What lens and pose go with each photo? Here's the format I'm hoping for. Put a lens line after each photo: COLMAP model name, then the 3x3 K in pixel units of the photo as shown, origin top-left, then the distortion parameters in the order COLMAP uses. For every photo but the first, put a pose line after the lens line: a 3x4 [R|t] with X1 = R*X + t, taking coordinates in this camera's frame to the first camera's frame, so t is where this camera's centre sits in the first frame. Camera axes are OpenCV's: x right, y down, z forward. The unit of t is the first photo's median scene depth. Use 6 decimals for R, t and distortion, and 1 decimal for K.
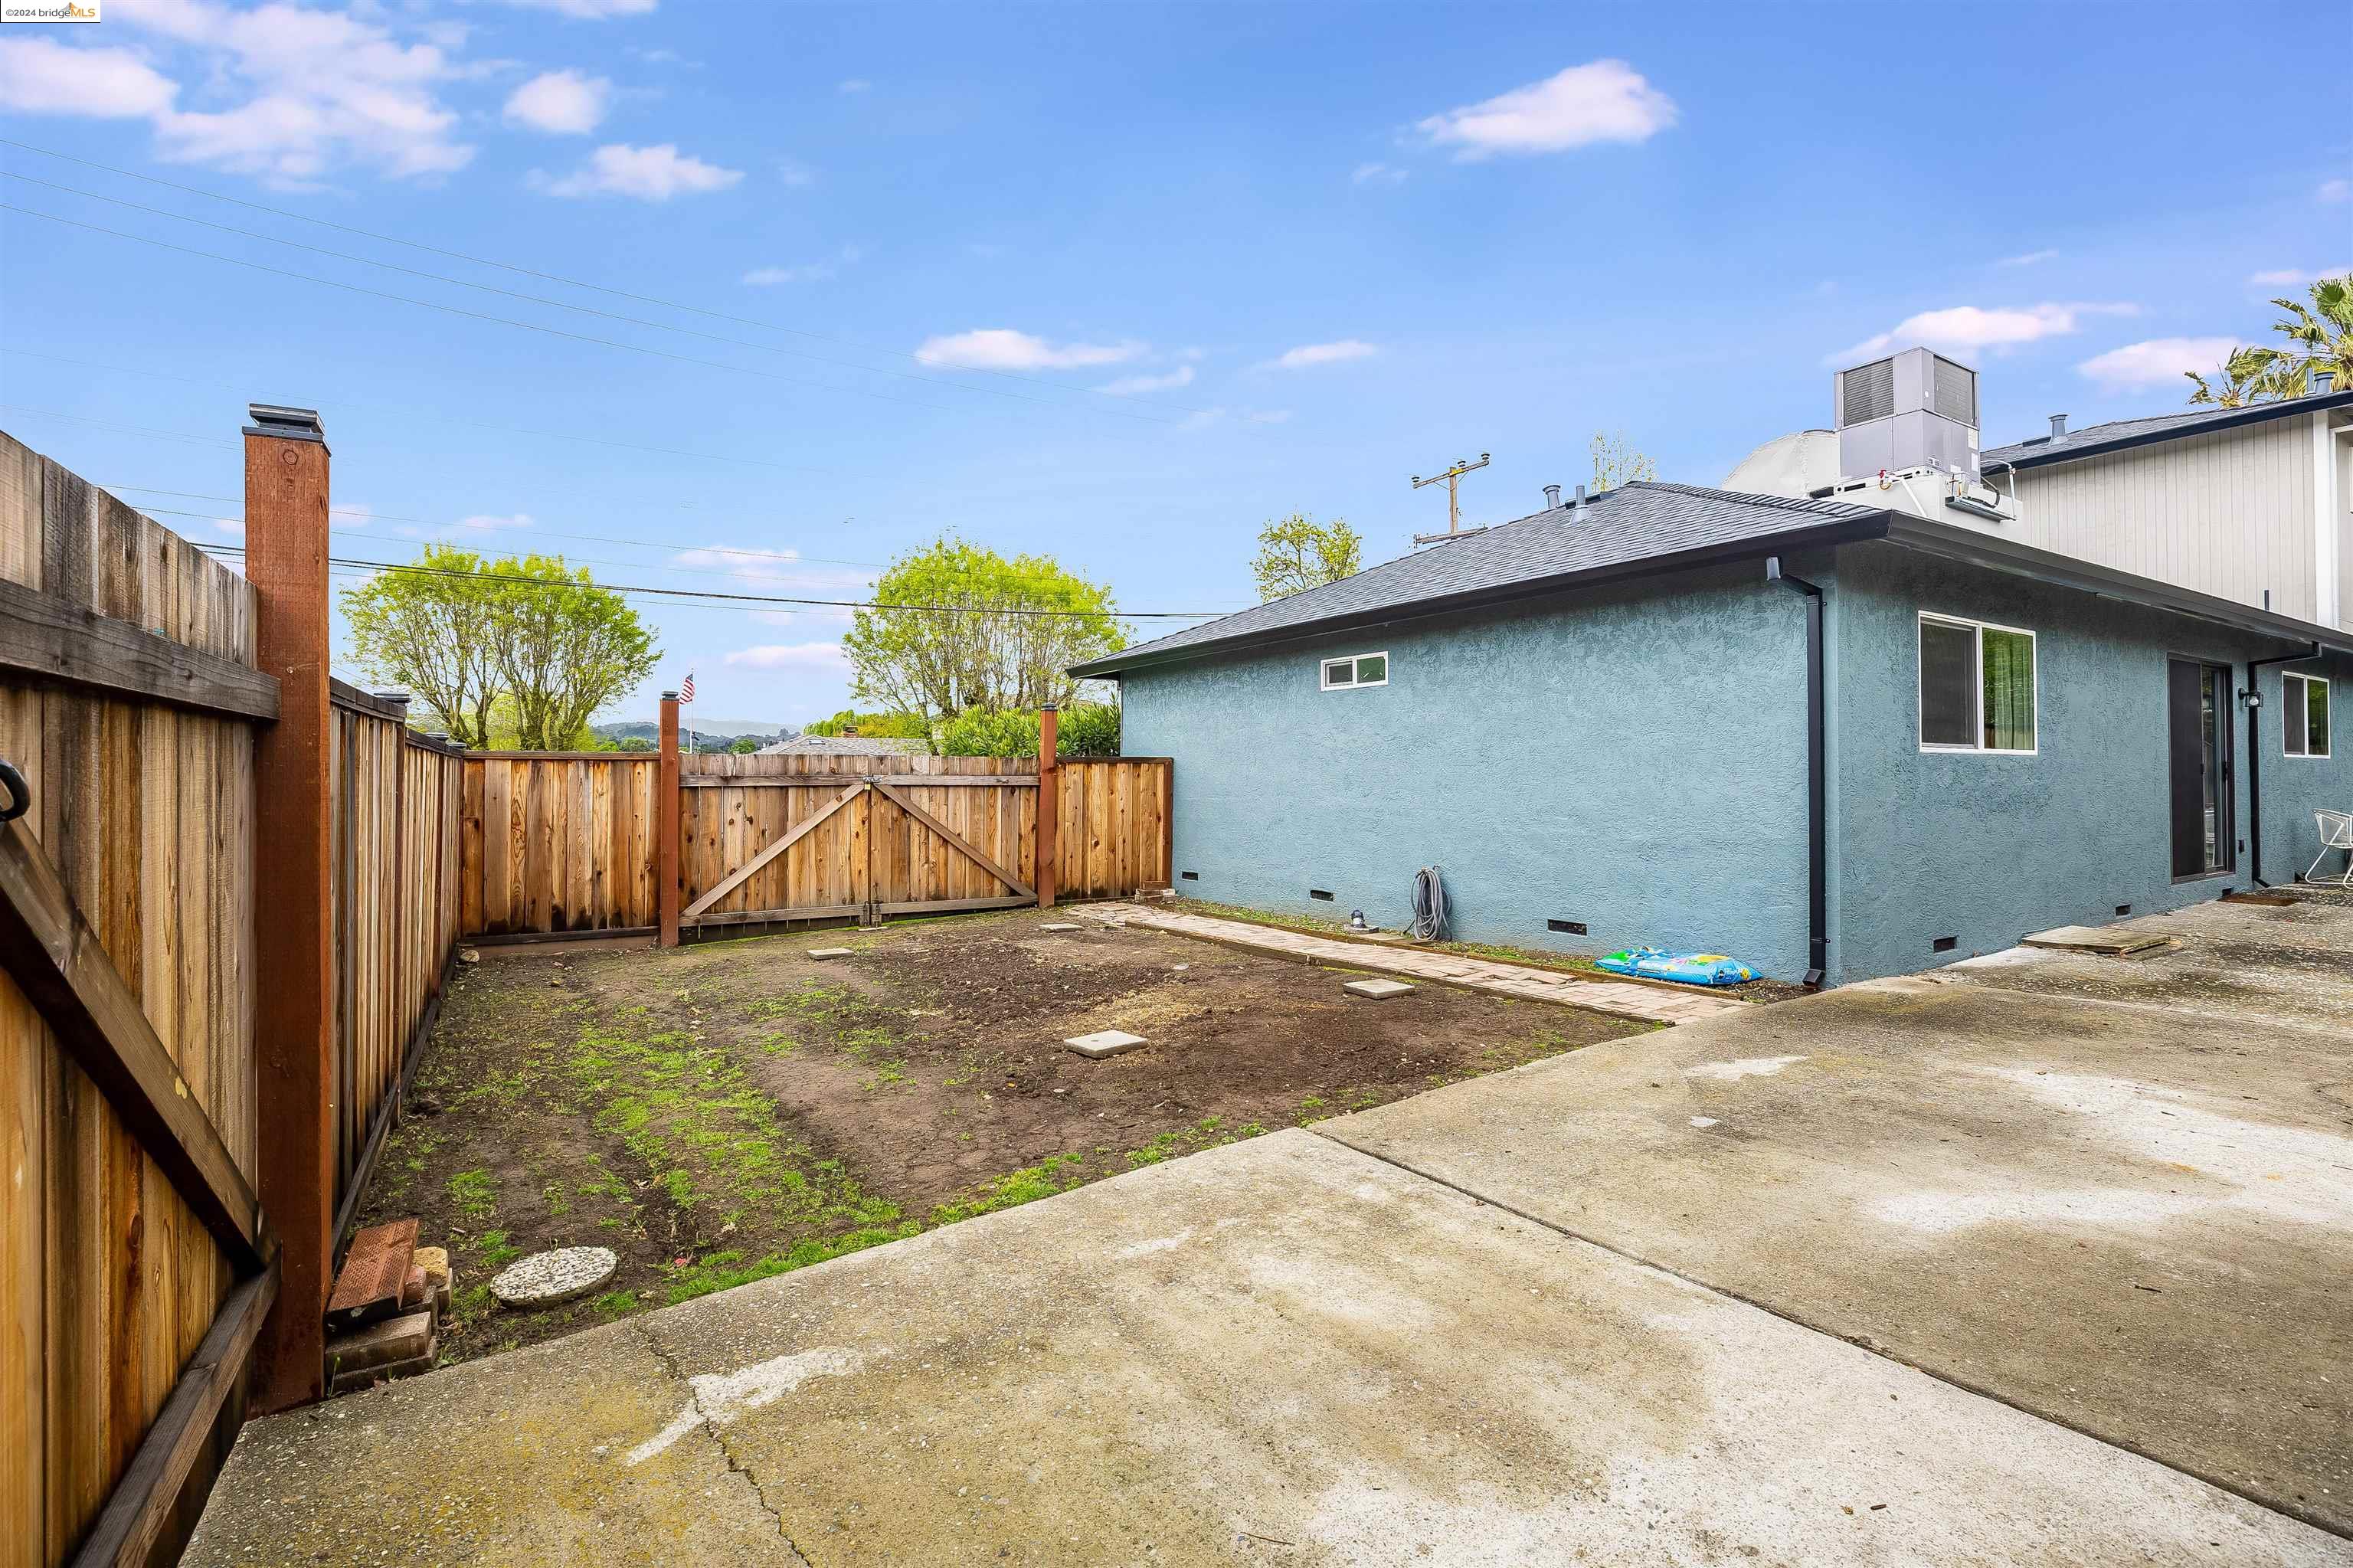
lens RADIAL K [[1084.9, 0, 1162.3], [0, 1084.9, 757.2], [0, 0, 1]] dist [-0.040690, 0.013418]
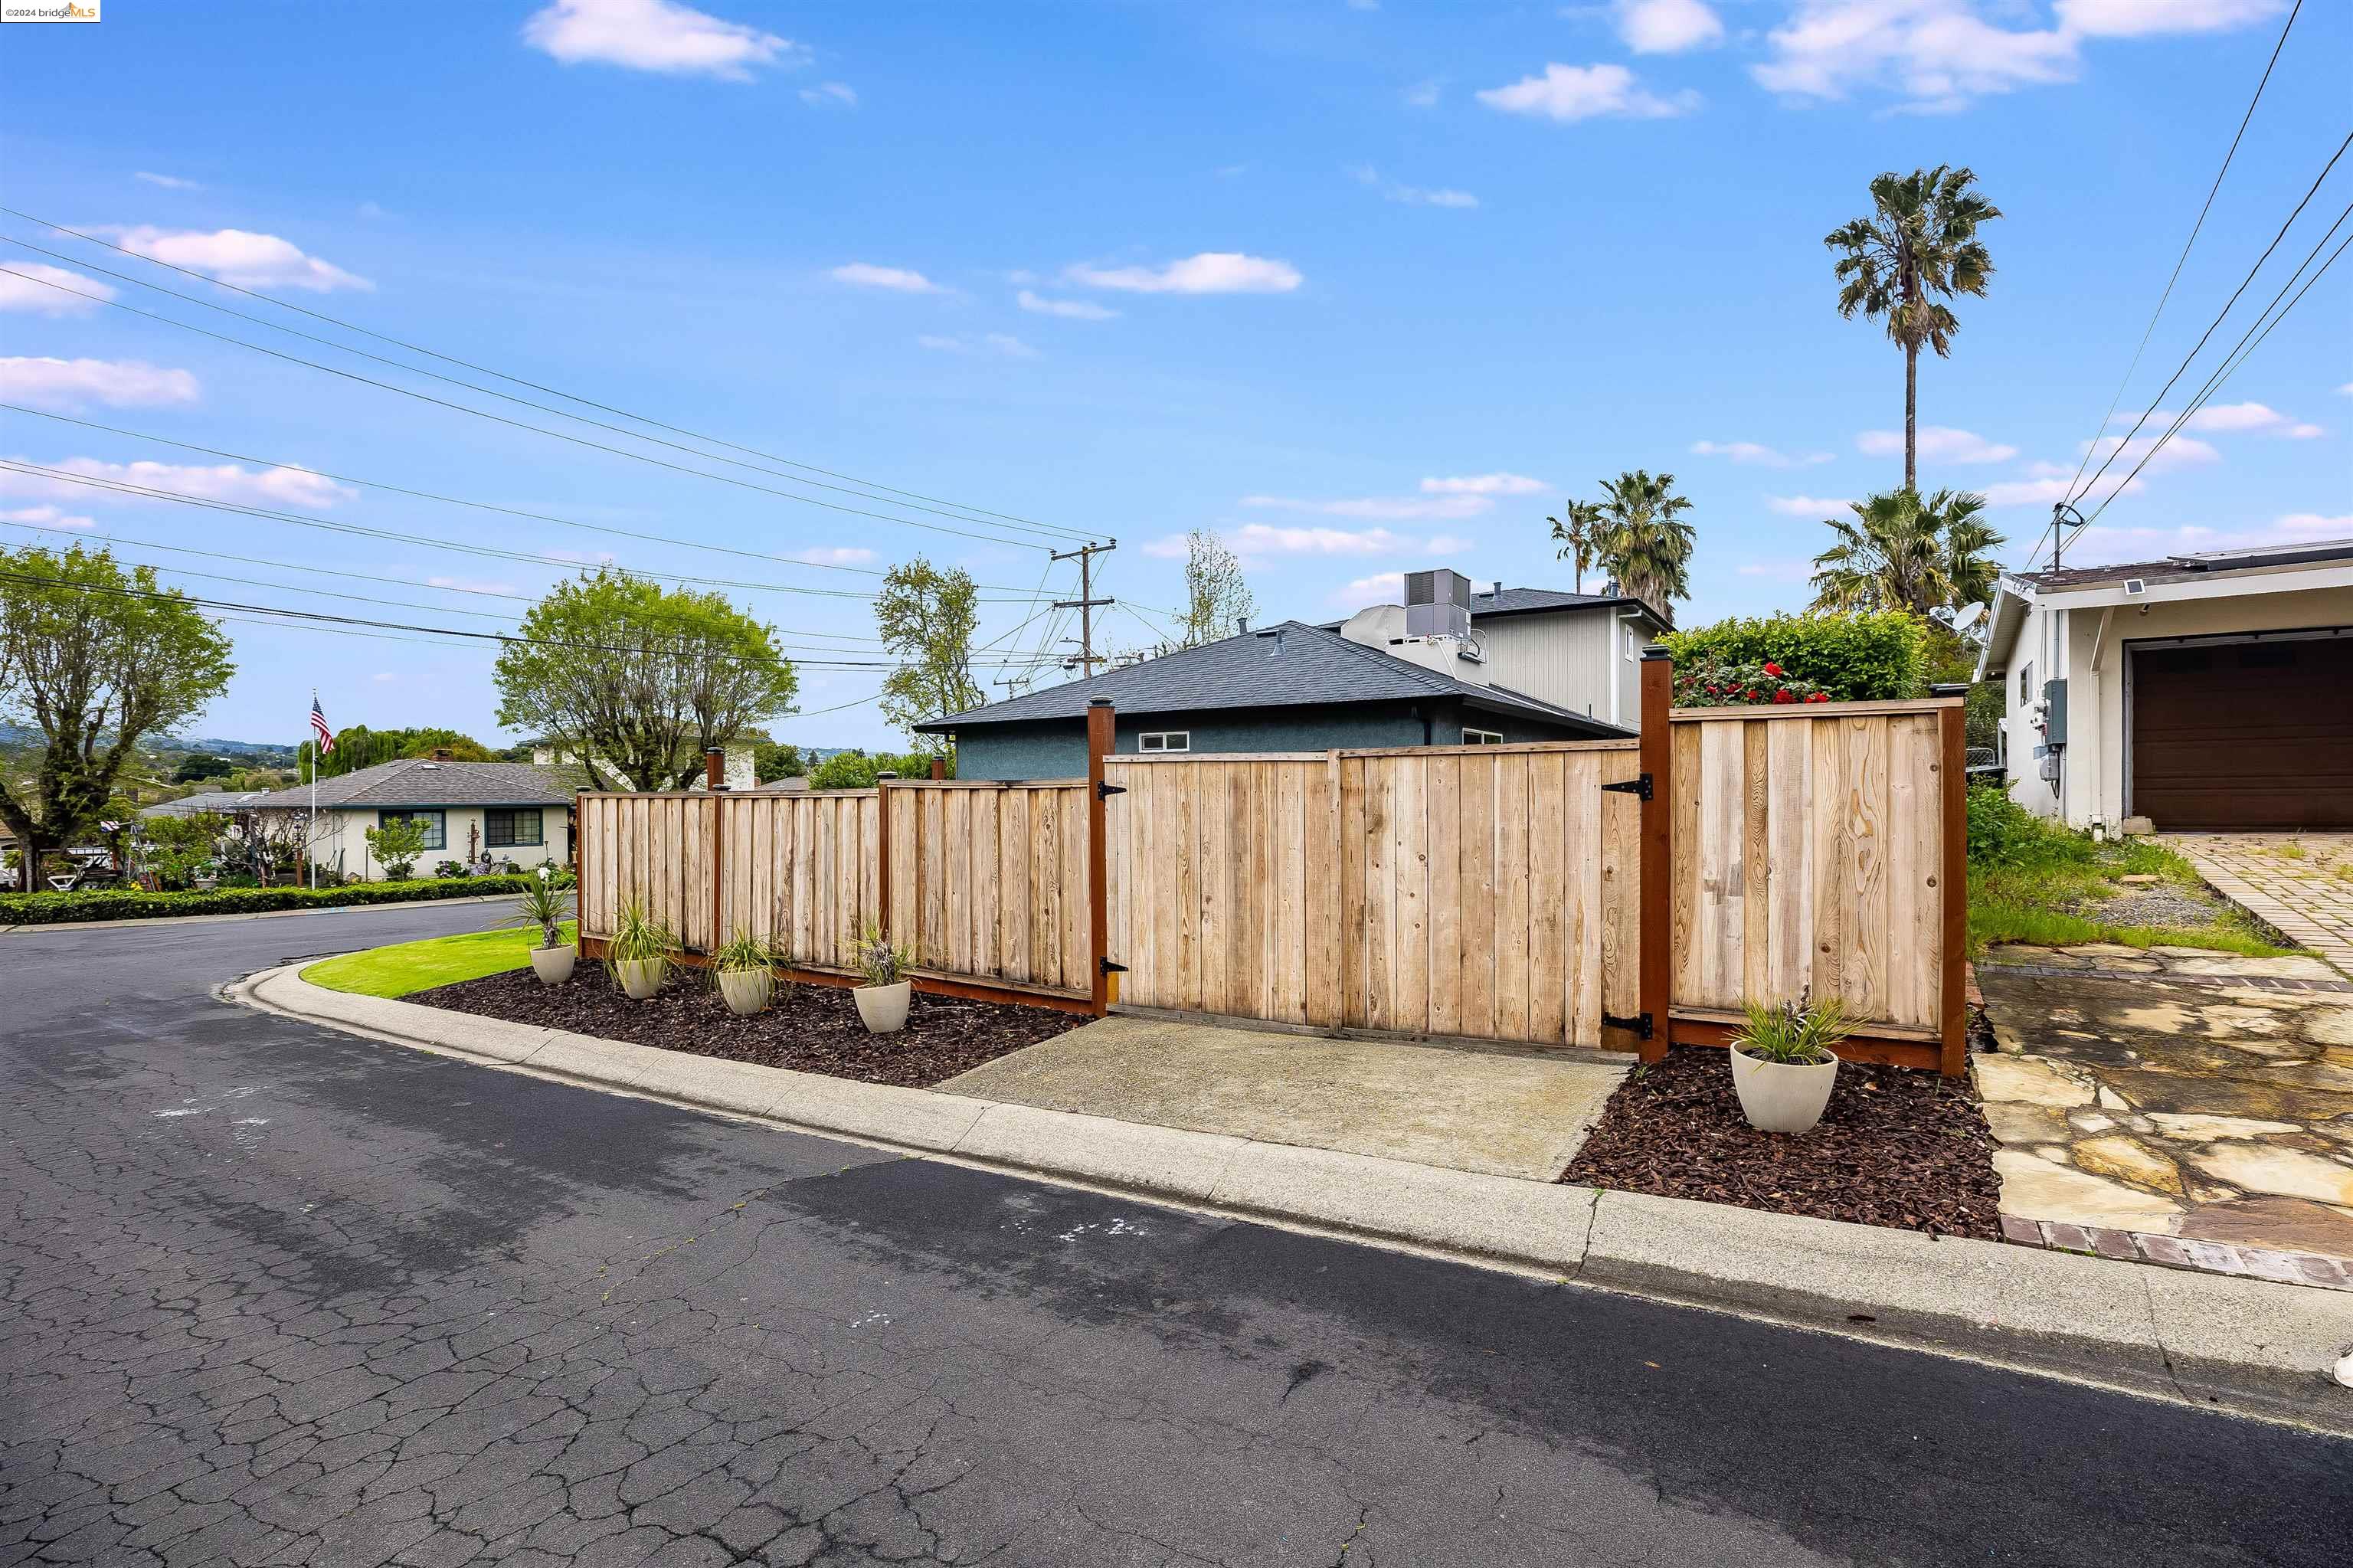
lens RADIAL K [[1101.3, 0, 1178.0], [0, 1101.3, 797.9], [0, 0, 1]] dist [-0.047472, 0.015963]
pose [[0.903603, -0.003725, 0.428354, -0.625699], [-0.003758, 0.999855, 0.016621, -0.027624], [-0.428354, -0.016628, 0.903458, -0.621349]]
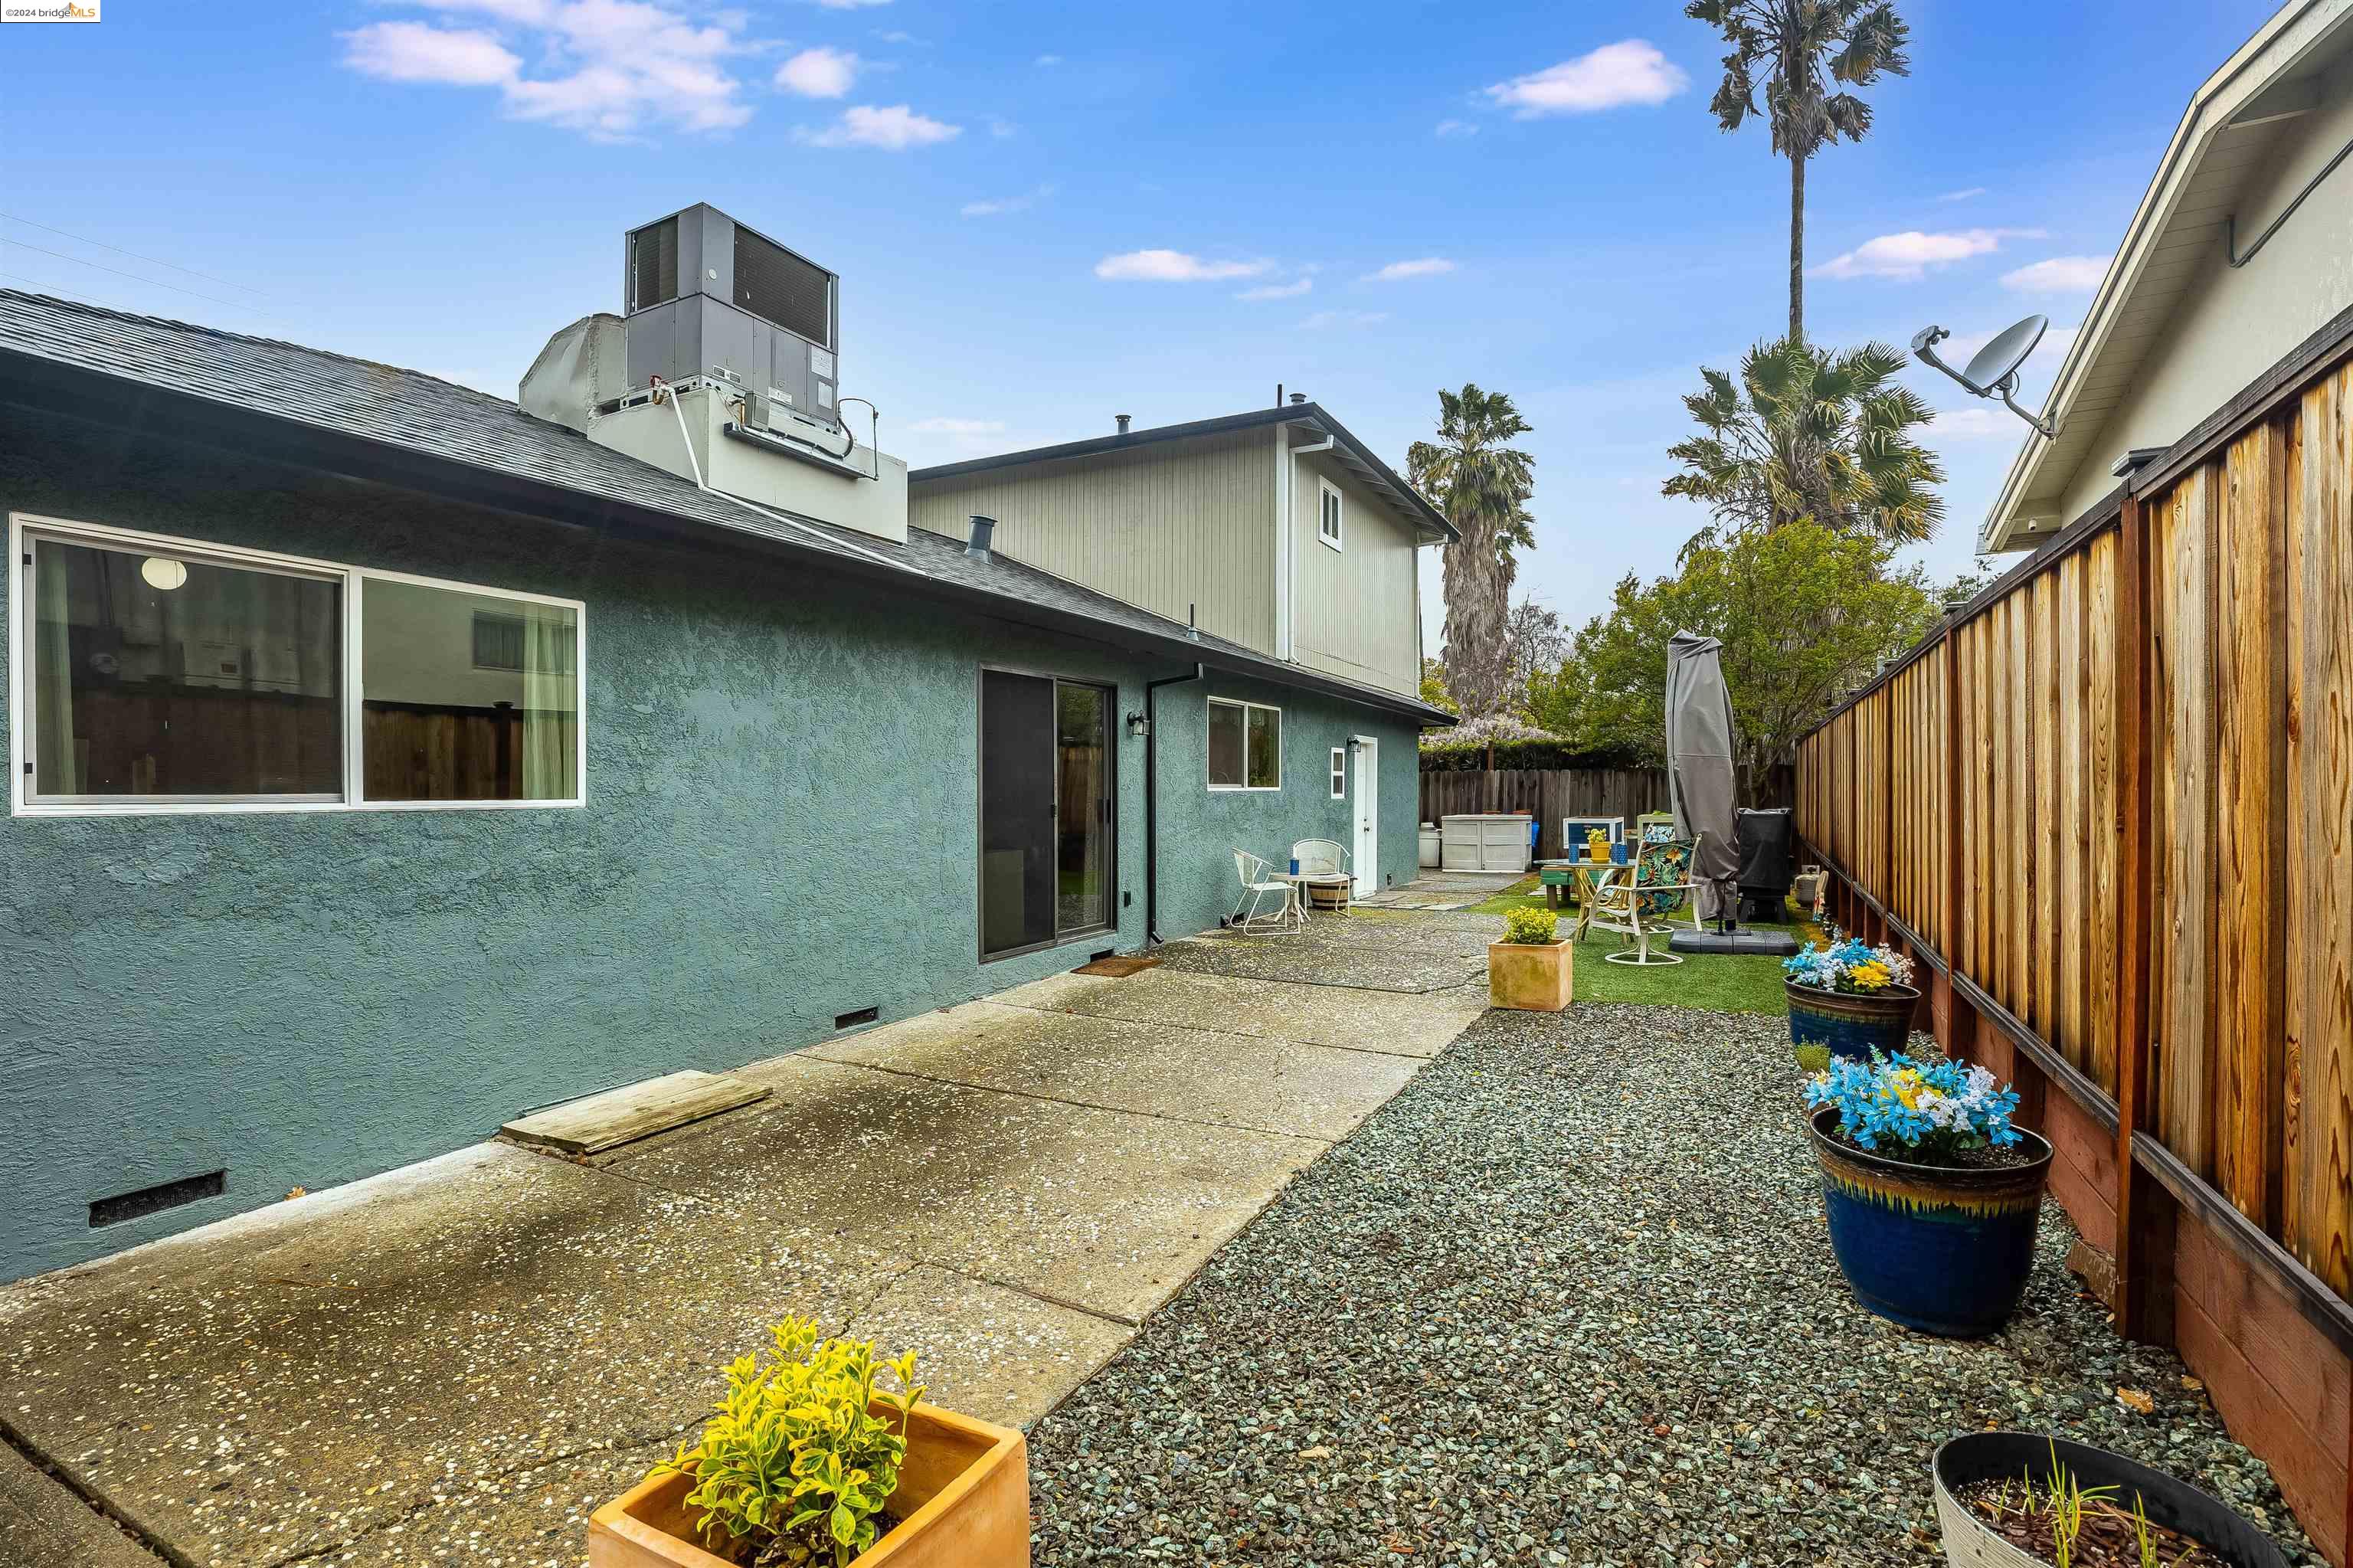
lens RADIAL K [[1094.4, 0, 1176.5], [0, 1094.4, 784.0], [0, 0, 1]] dist [-0.040337, 0.000308]
pose [[0.859969, 0.001005, 0.510345, 0.764815], [-0.009691, 0.999850, 0.014361, -0.026094], [-0.510254, -0.017296, 0.859850, 0.283573]]
